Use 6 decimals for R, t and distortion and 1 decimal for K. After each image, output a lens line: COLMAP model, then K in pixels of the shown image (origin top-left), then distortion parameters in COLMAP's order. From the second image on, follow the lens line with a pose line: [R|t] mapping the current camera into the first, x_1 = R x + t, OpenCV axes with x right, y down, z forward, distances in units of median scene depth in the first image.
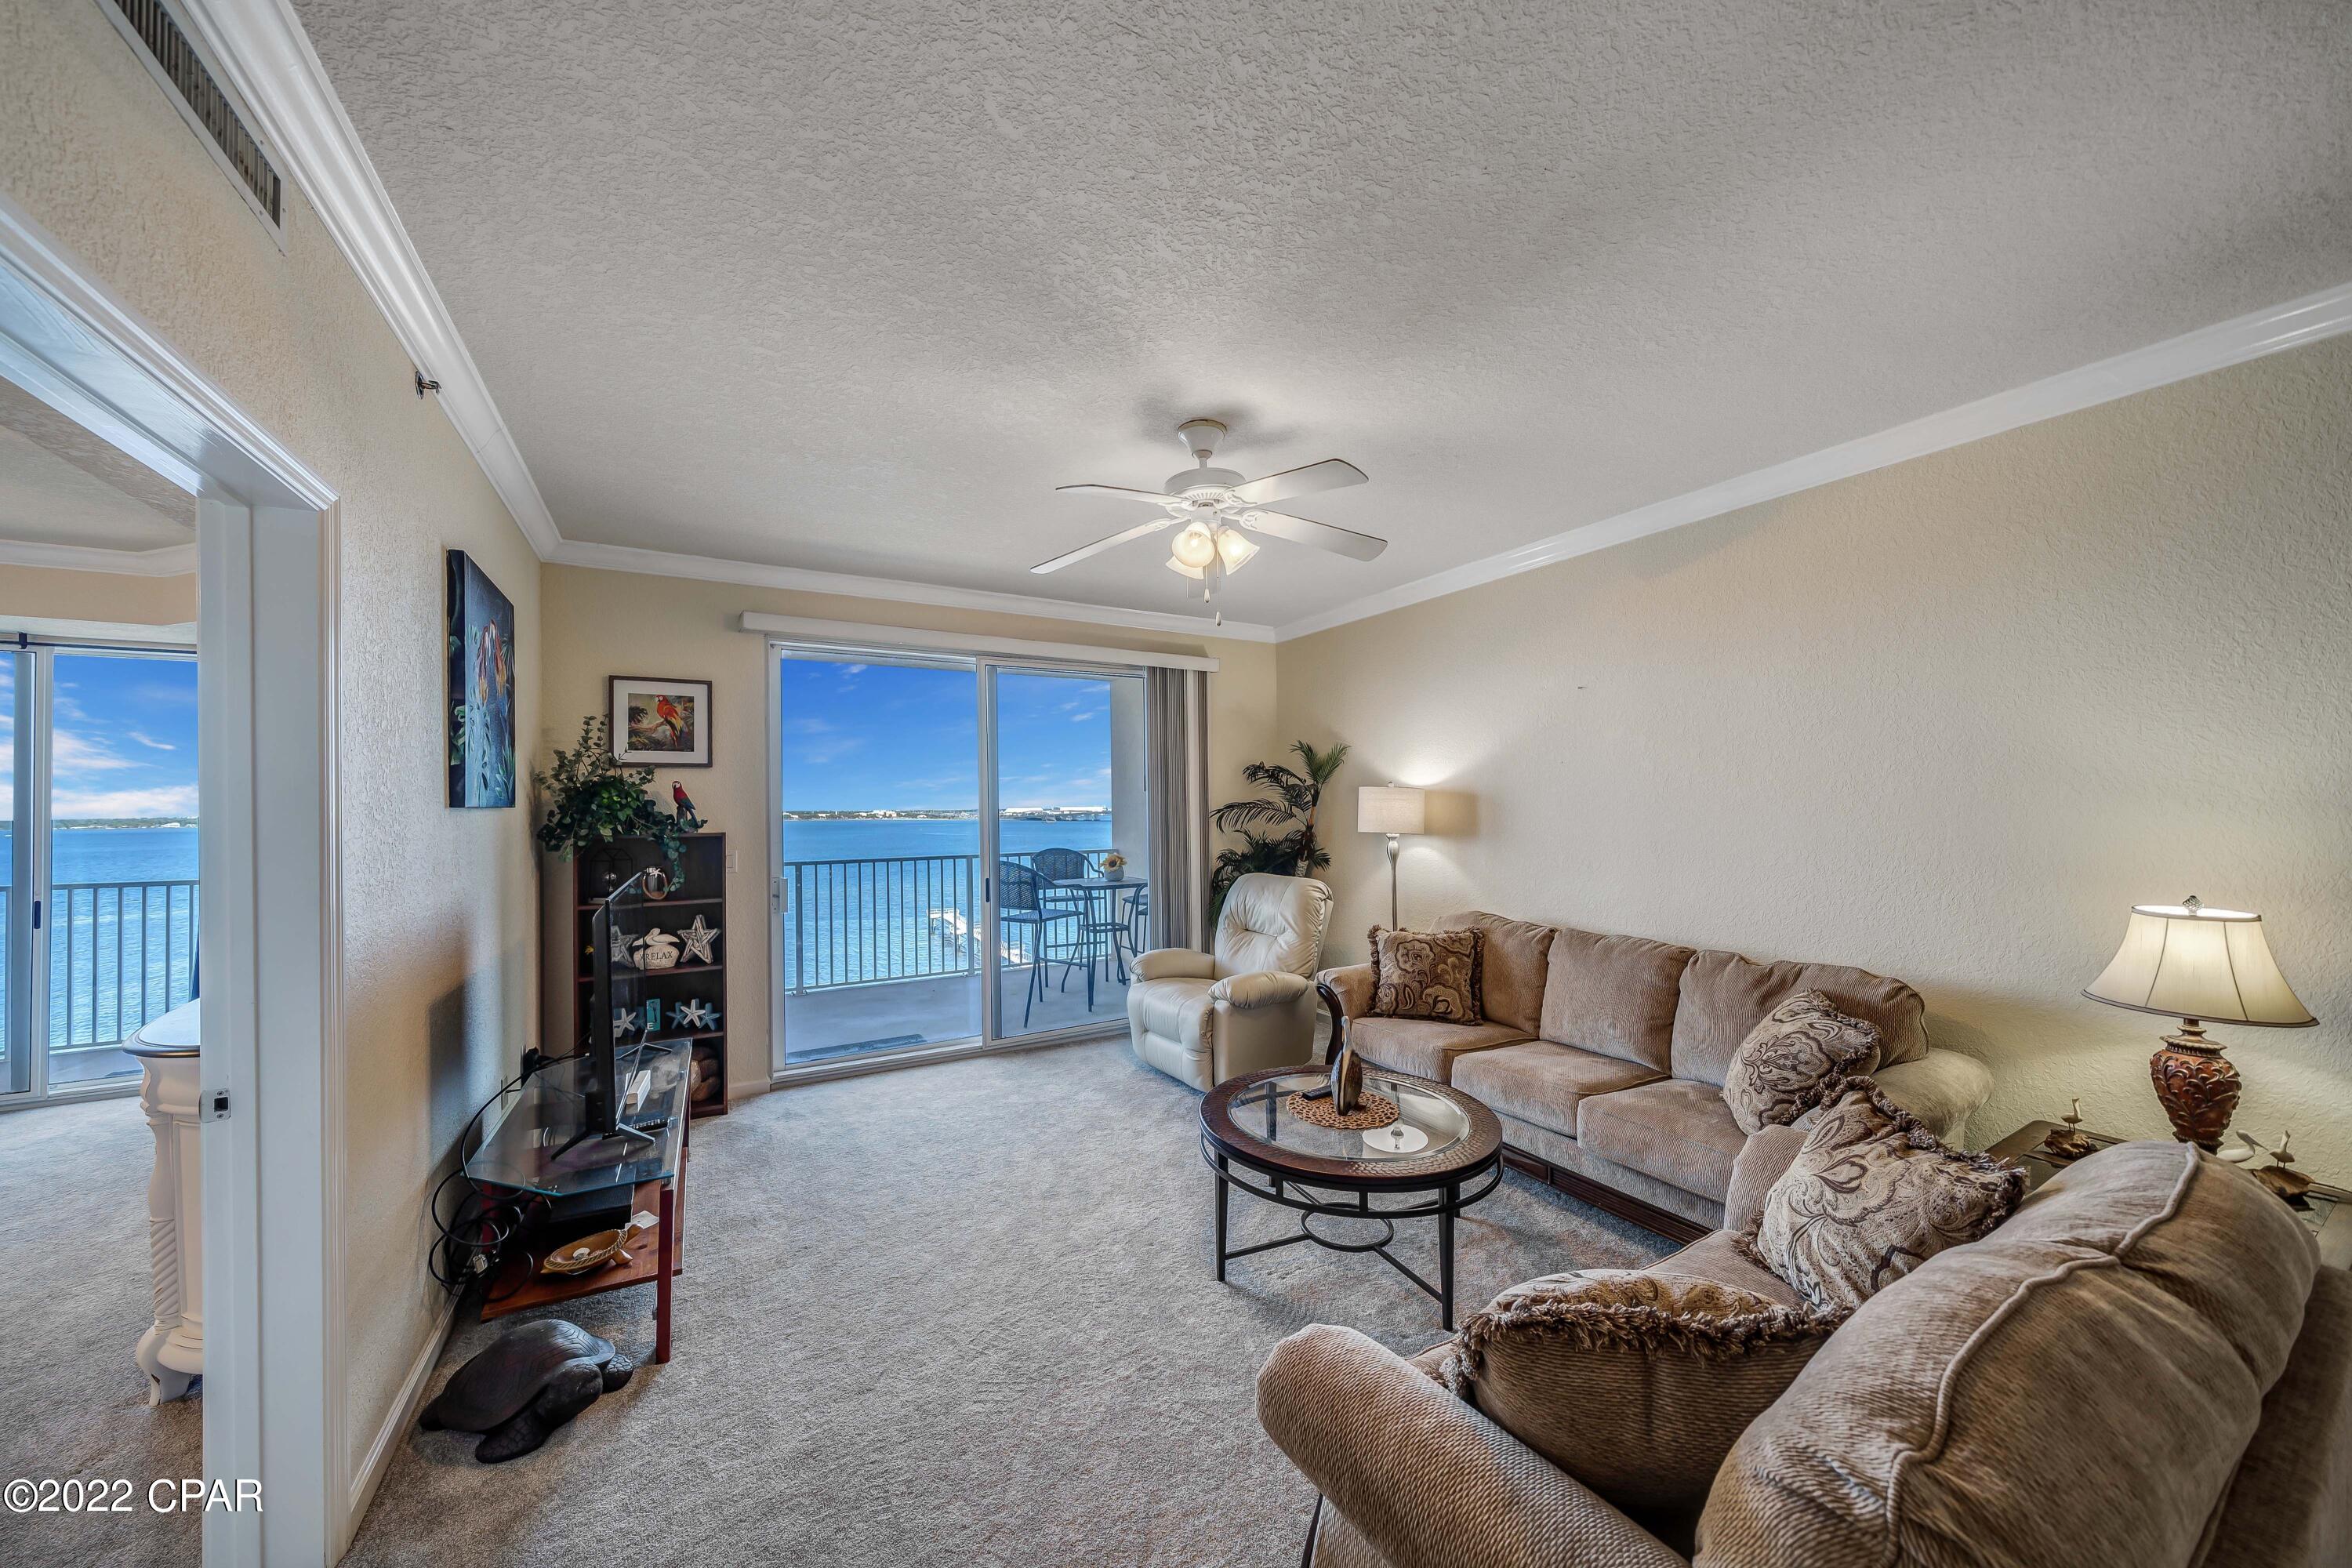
lens RADIAL K [[818.2, 0, 1163.2], [0, 818.2, 795.5], [0, 0, 1]] dist [-0.001116, -0.000116]
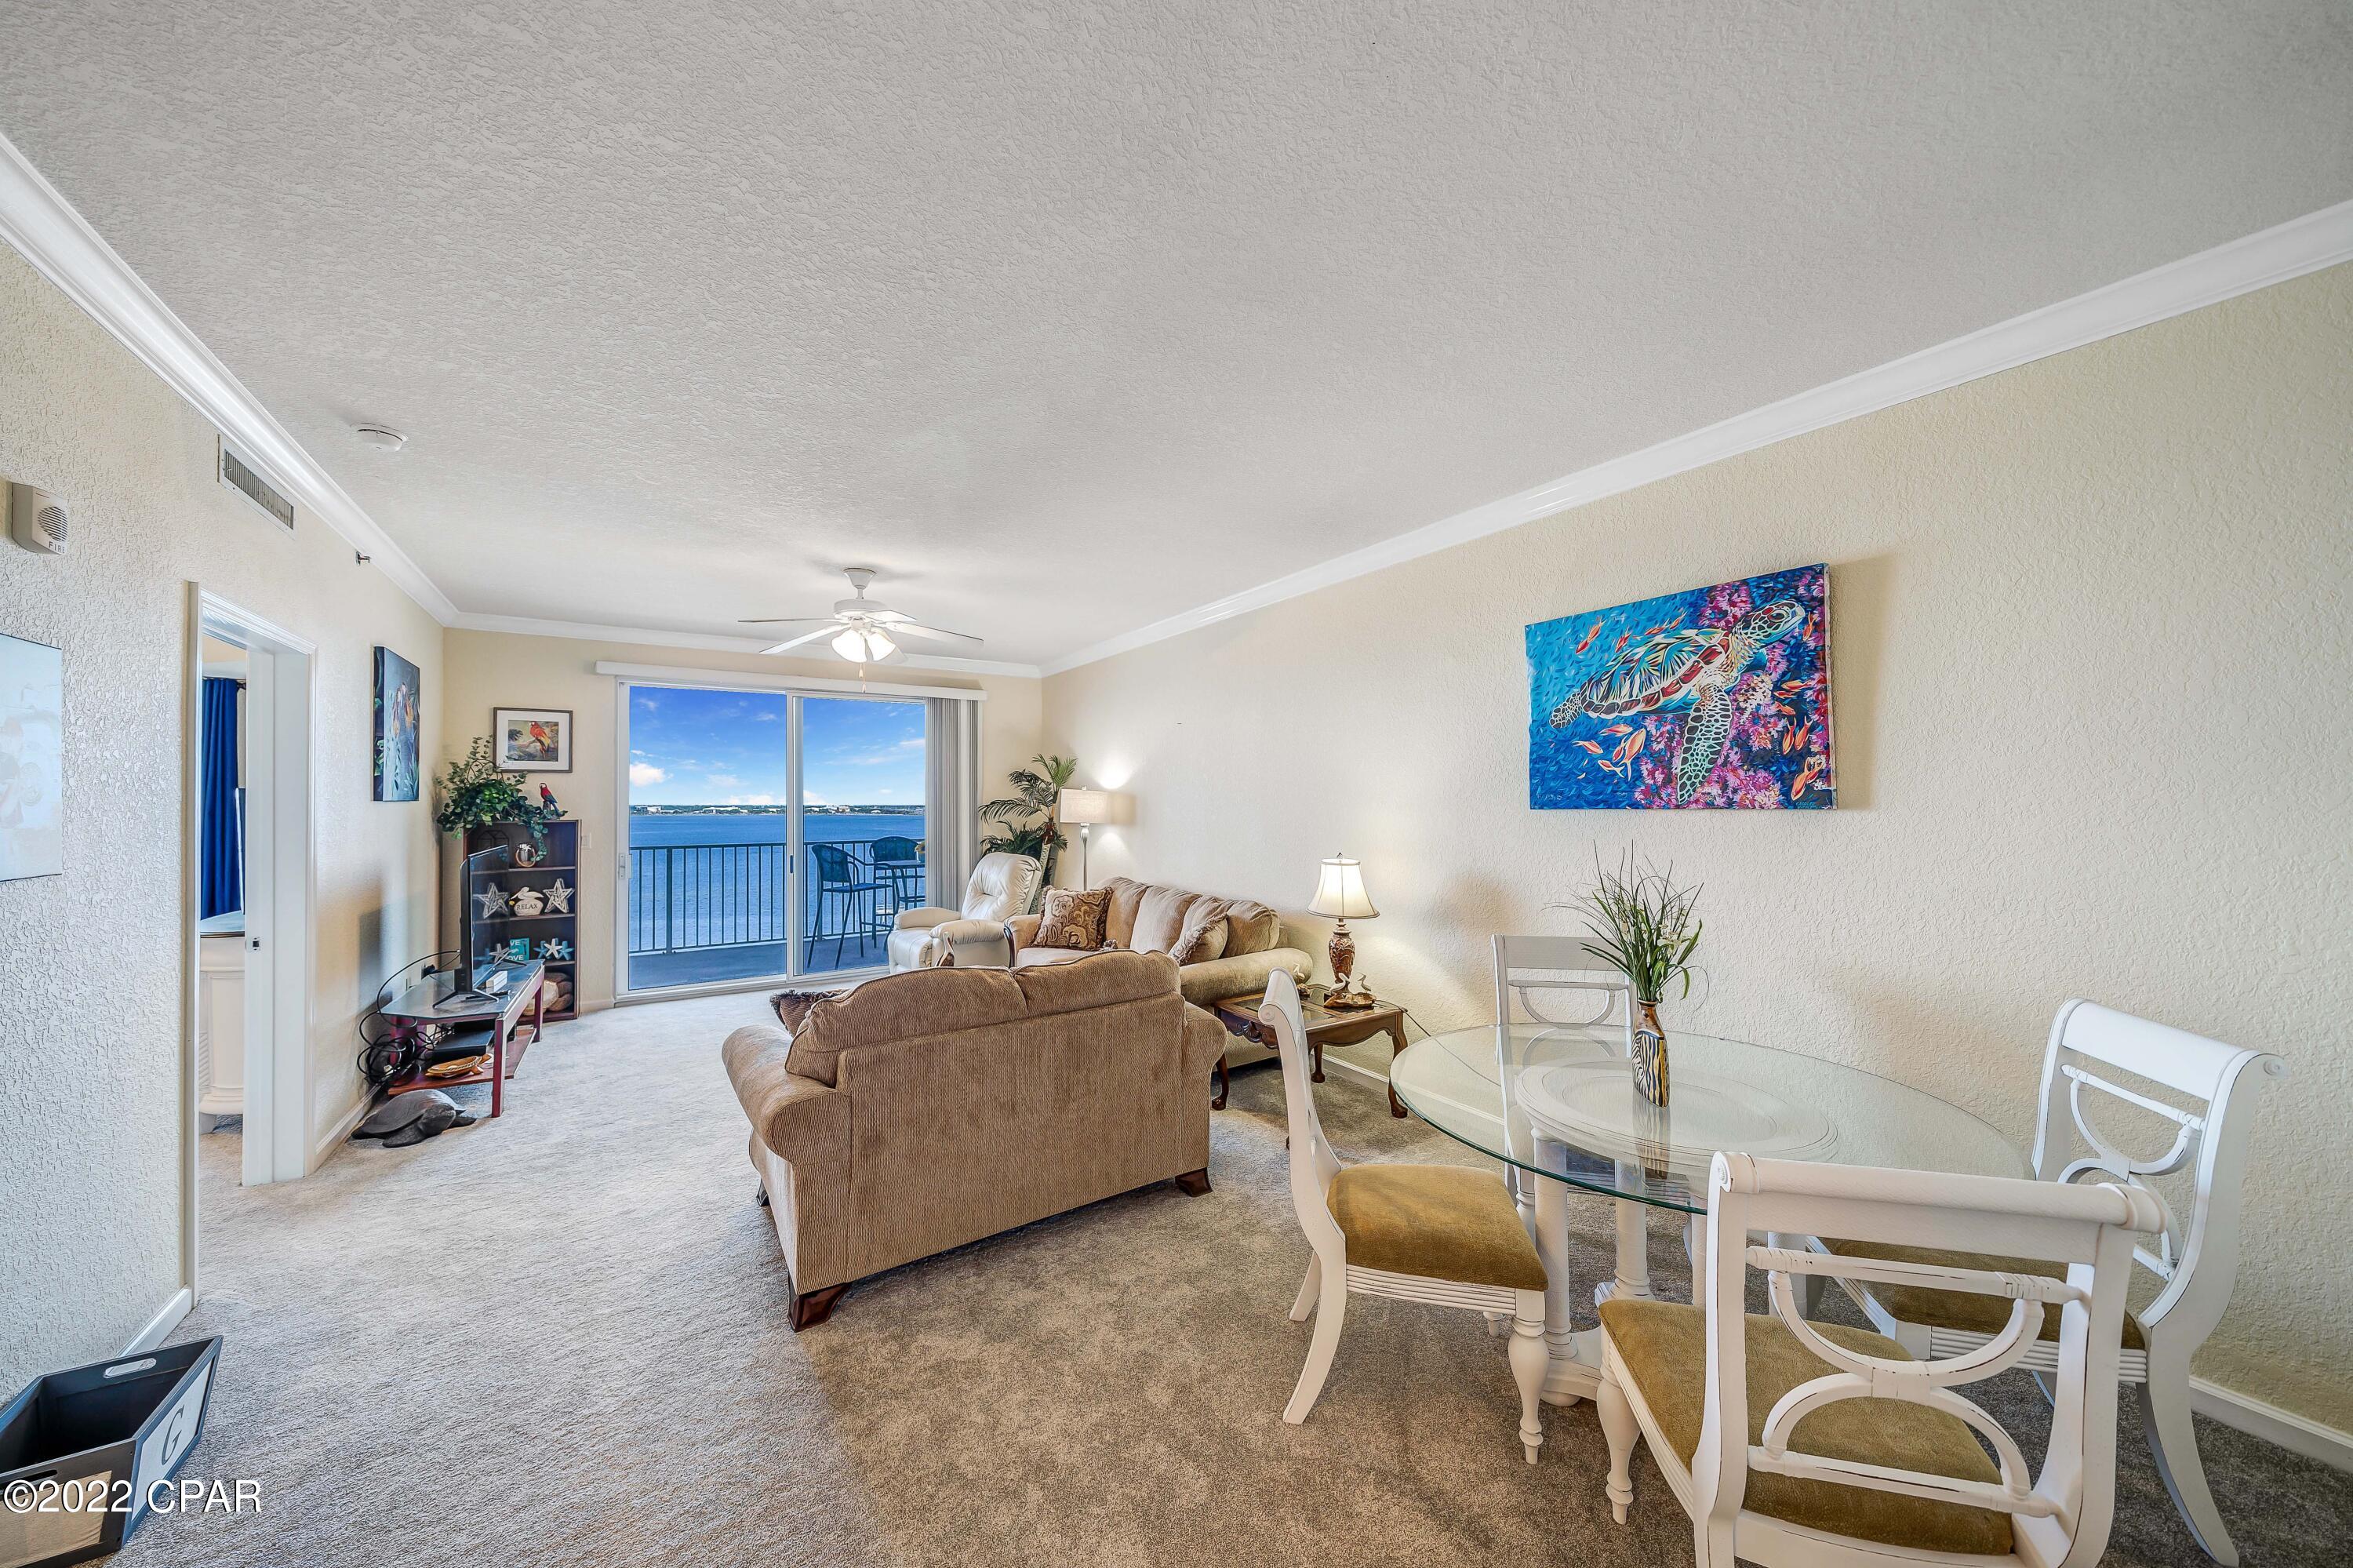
lens RADIAL K [[815.8, 0, 1162.9], [0, 815.8, 786.3], [0, 0, 1]] dist [-0.001327, -0.000106]
pose [[0.998636, 0.006411, 0.051808, 0.408235], [-0.006058, 0.999957, -0.006986, -0.008406], [-0.051850, 0.006662, 0.998633, -0.467408]]
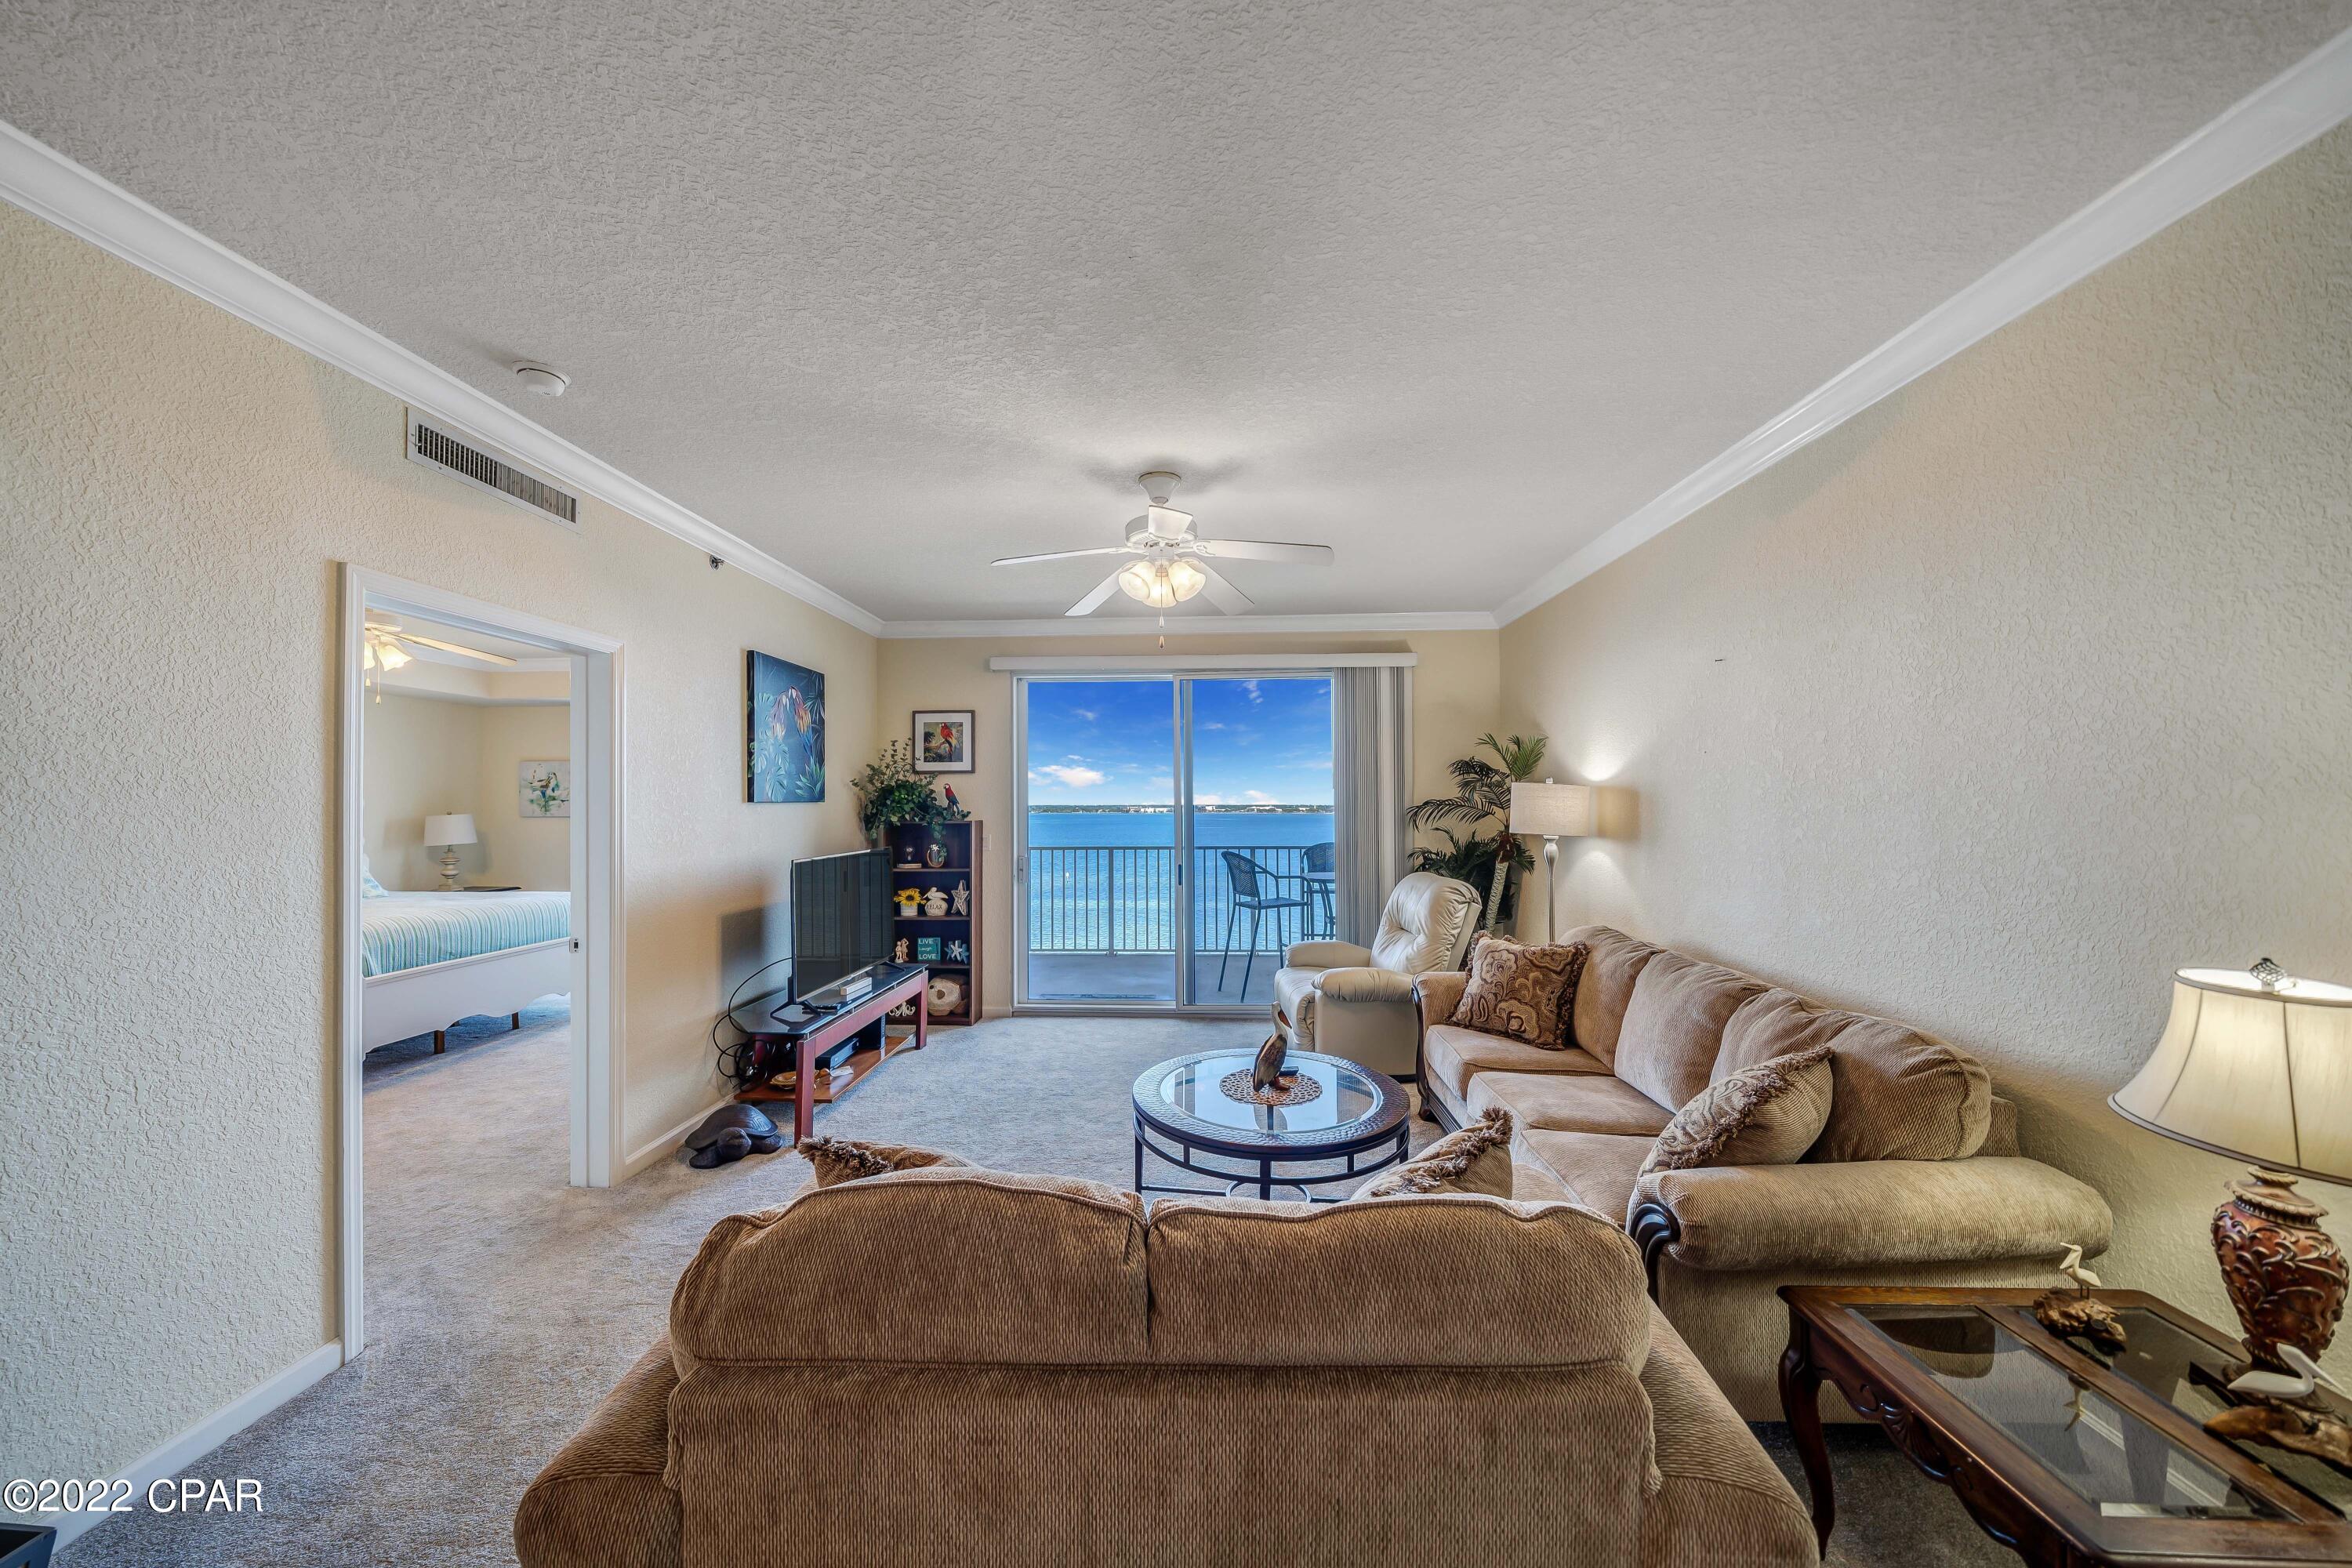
lens RADIAL K [[815.8, 0, 1162.0], [0, 815.8, 791.7], [0, 0, 1]] dist [-0.000619, -0.000063]
pose [[0.844255, -0.002590, -0.535936, 0.479286], [0.003702, 0.999993, 0.001000, -0.003617], [0.535929, -0.002829, 0.844258, 0.018429]]
